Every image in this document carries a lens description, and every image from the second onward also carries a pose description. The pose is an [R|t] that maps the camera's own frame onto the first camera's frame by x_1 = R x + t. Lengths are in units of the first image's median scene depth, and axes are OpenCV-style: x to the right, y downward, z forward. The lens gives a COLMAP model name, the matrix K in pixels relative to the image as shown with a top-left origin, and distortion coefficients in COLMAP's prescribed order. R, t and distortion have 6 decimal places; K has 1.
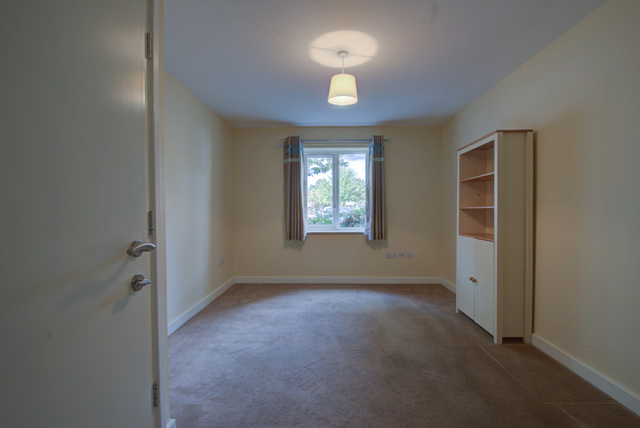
lens RADIAL K [[286.0, 0, 325.0], [0, 286.0, 212.2], [0, 0, 1]] dist [-0.000821, -0.005064]
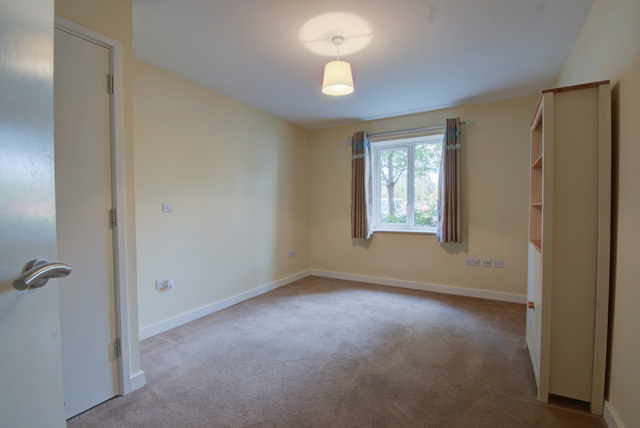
lens RADIAL K [[286.0, 0, 332.4], [0, 286.0, 212.7], [0, 0, 1]] dist [-0.000821, -0.005064]
pose [[0.884056, 0.009690, -0.467280, 0.322724], [-0.003174, 0.999886, 0.014729, -0.003844], [0.467370, -0.011538, 0.883987, 0.108024]]
